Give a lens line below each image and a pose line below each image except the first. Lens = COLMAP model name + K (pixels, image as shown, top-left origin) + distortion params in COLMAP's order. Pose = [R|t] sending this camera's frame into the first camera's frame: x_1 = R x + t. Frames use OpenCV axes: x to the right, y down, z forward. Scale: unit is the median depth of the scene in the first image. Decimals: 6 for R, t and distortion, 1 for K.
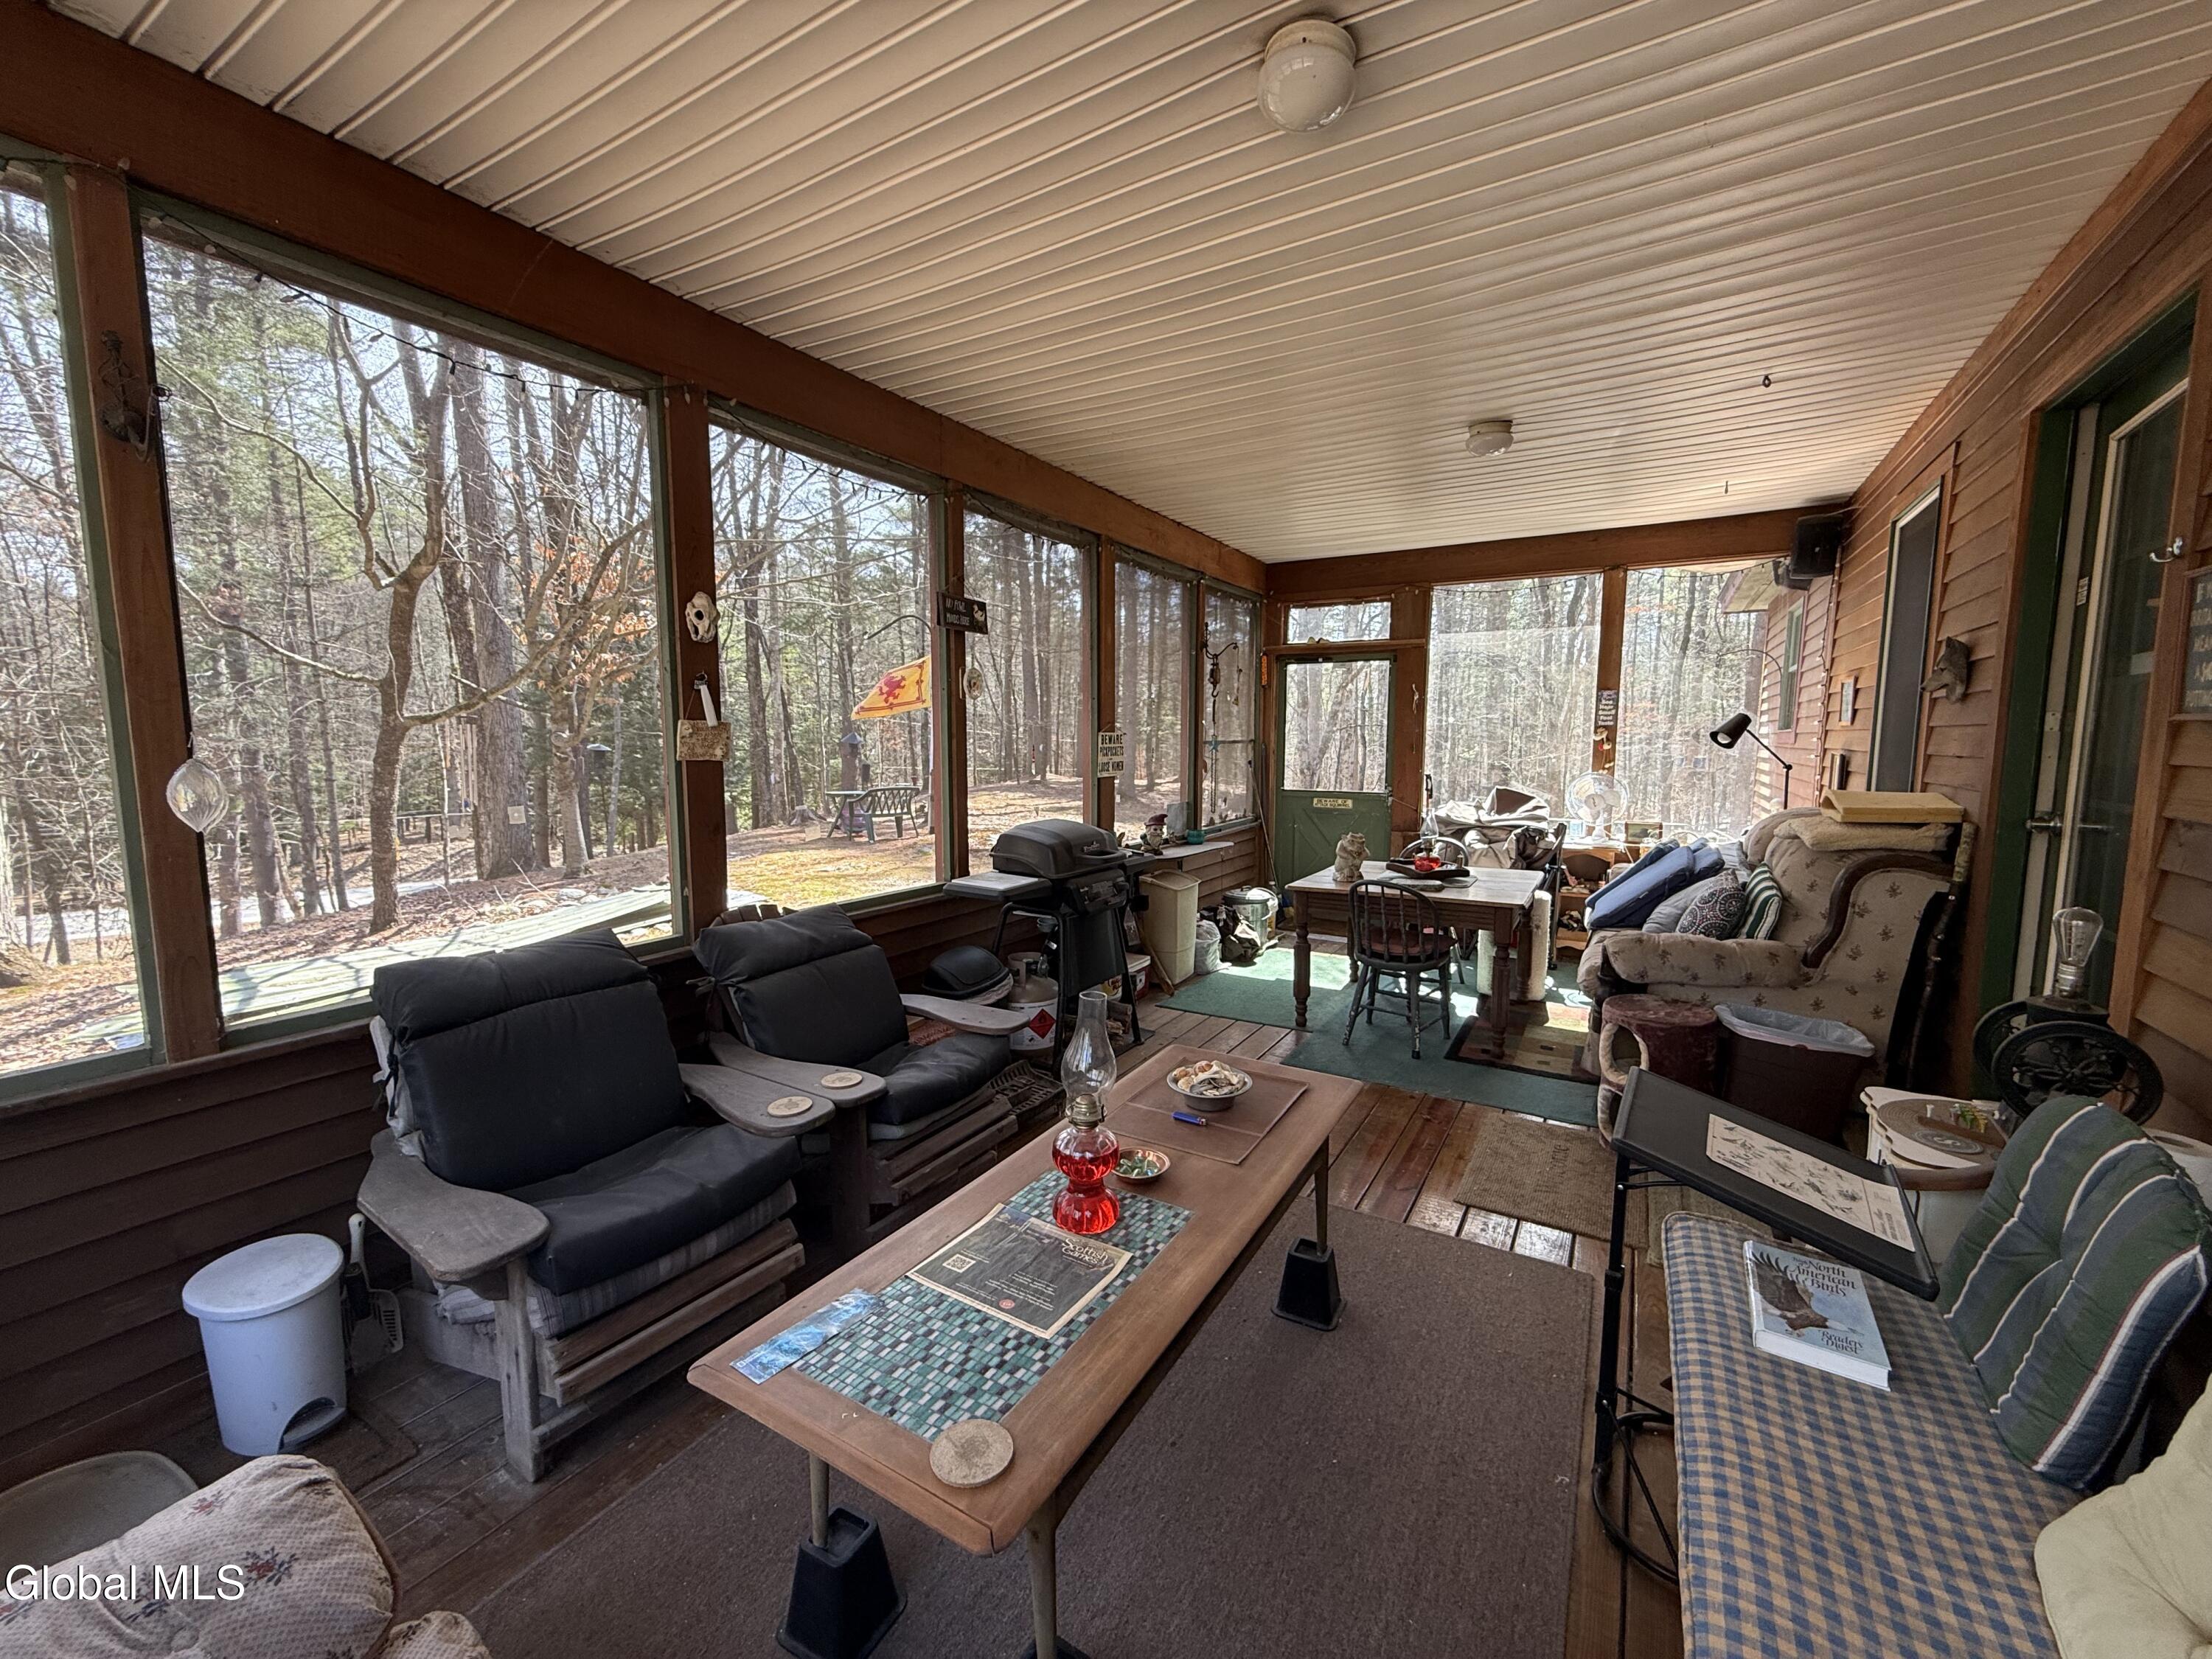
lens RADIAL K [[877.8, 0, 1104.0], [0, 877.8, 826.4], [0, 0, 1]] dist [-0.002860, 0.000077]
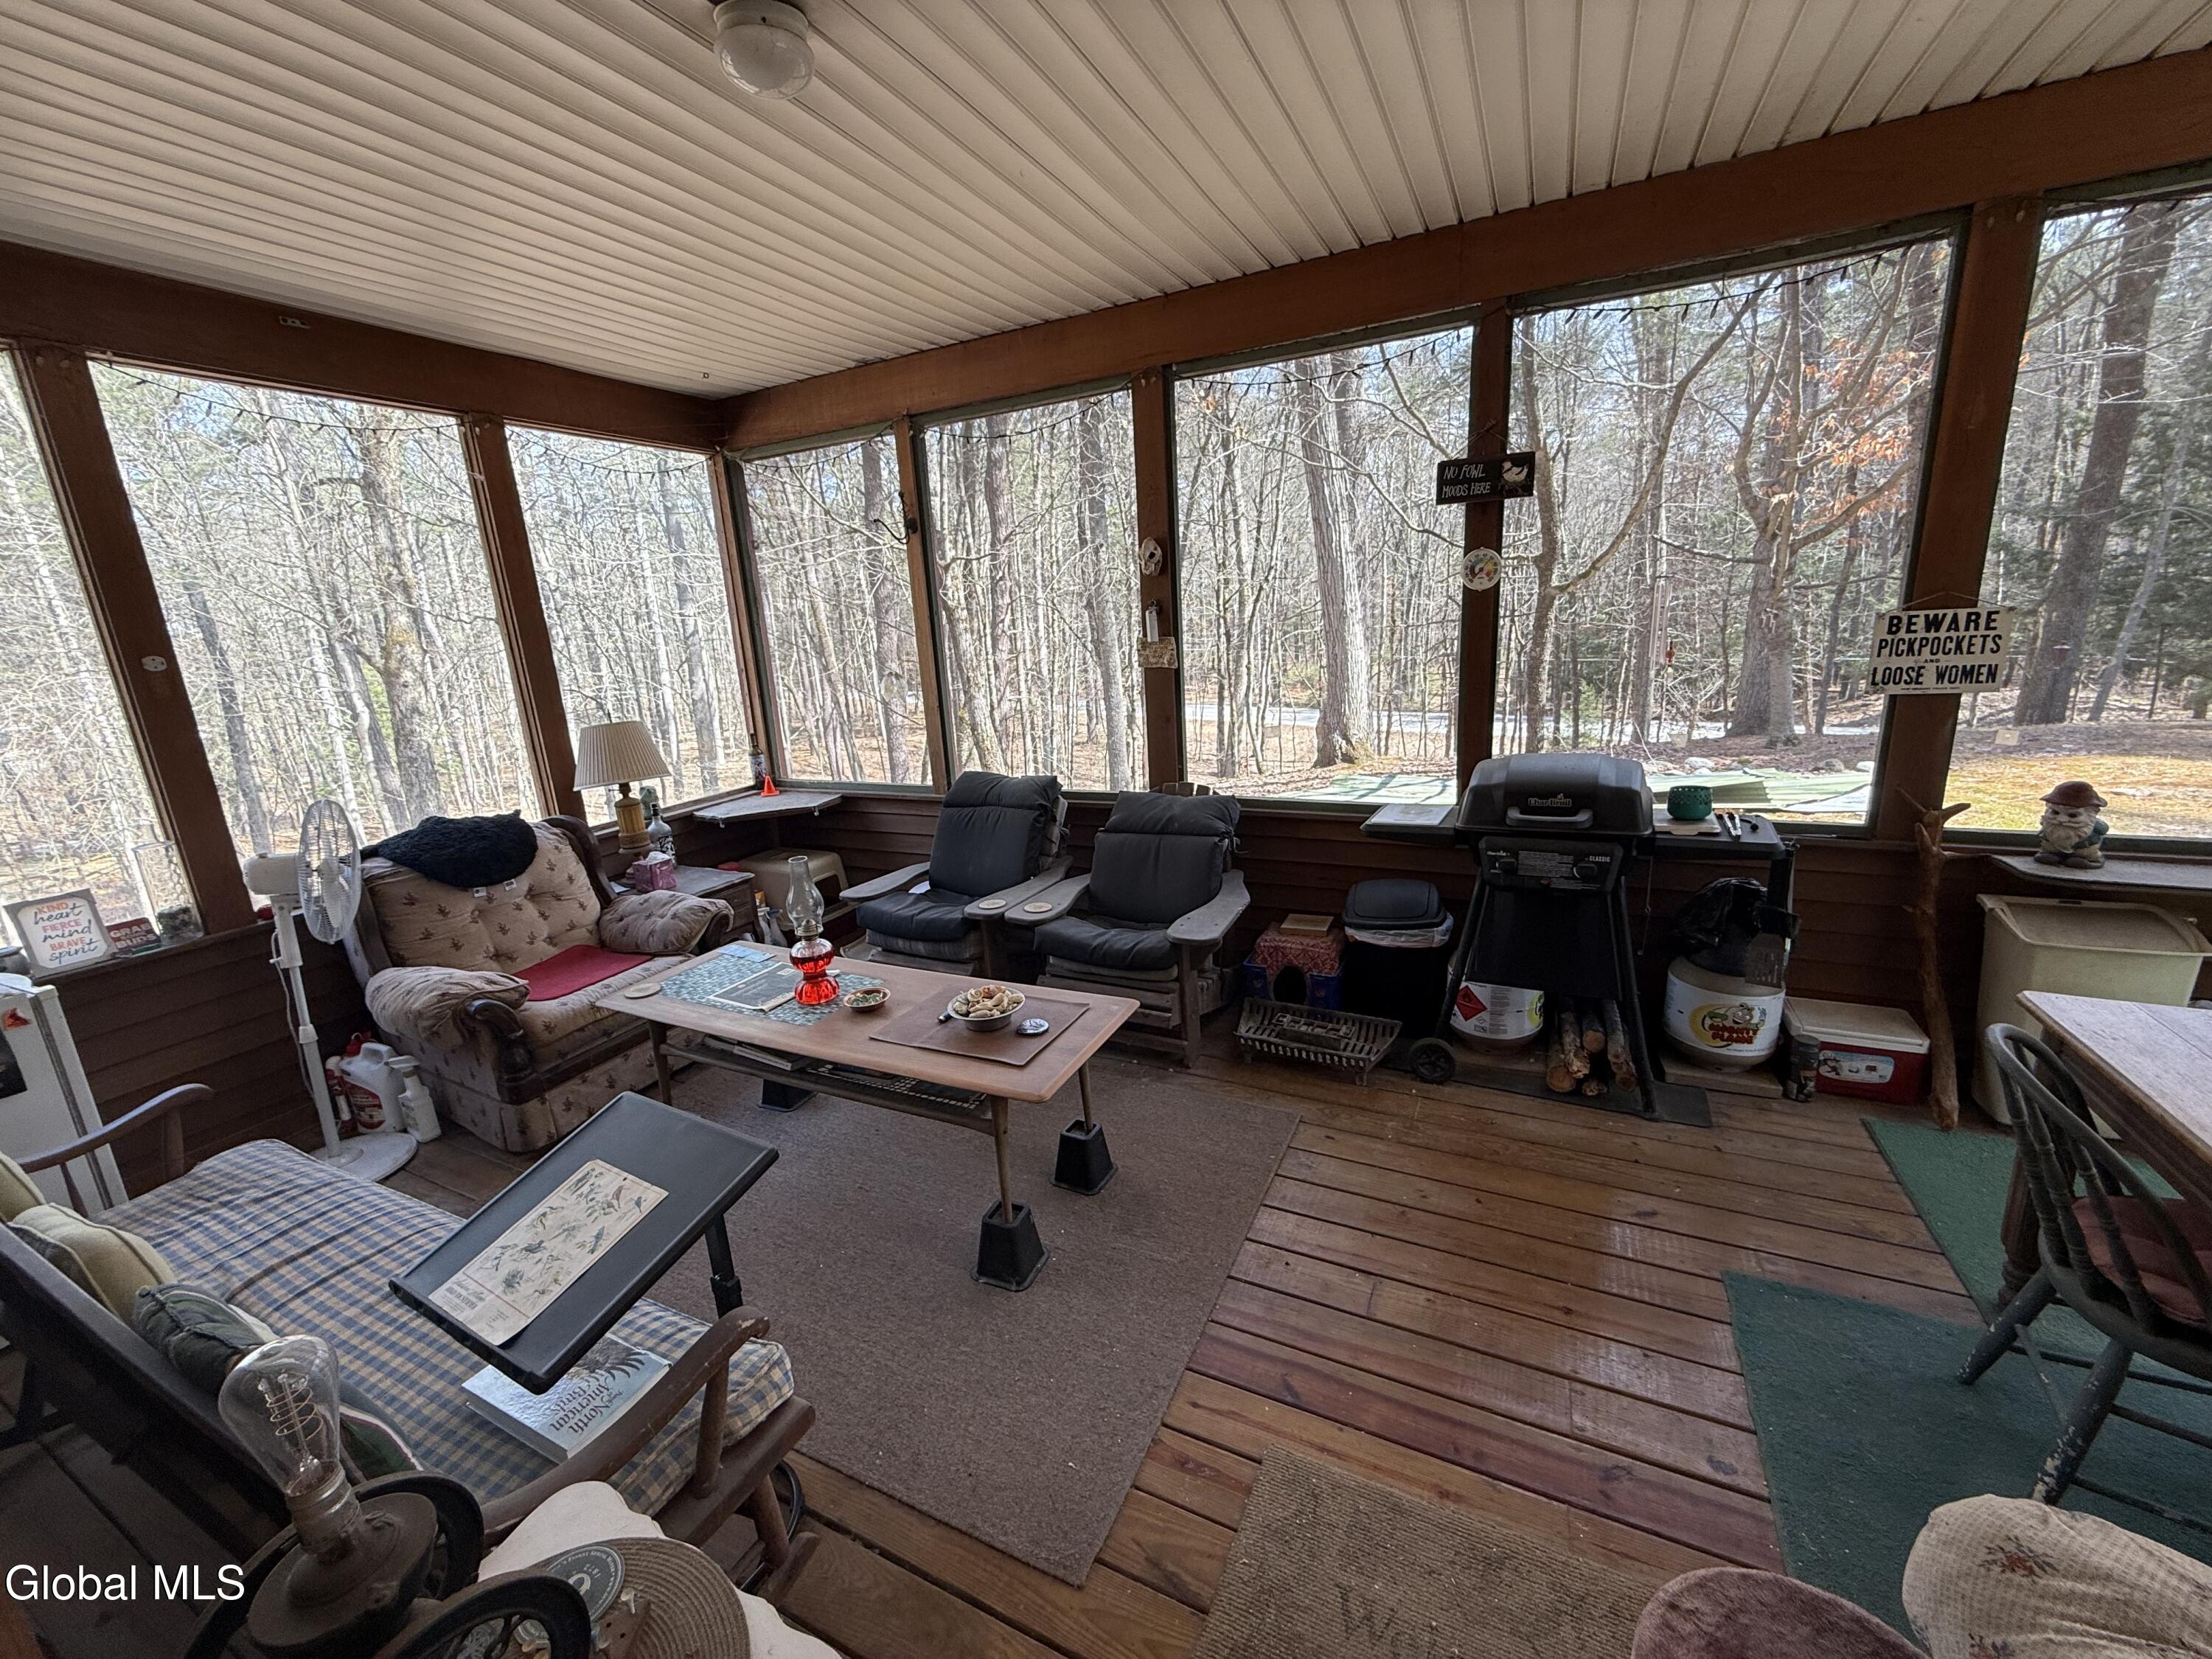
lens RADIAL K [[877.8, 0, 1101.2], [0, 877.8, 834.7], [0, 0, 1]] dist [-0.002860, 0.000077]
pose [[0.088472, 0.226879, -0.969896, 0.978759], [-0.044152, 0.973651, 0.223730, -0.138251], [0.995100, 0.023029, 0.096158, 0.886284]]
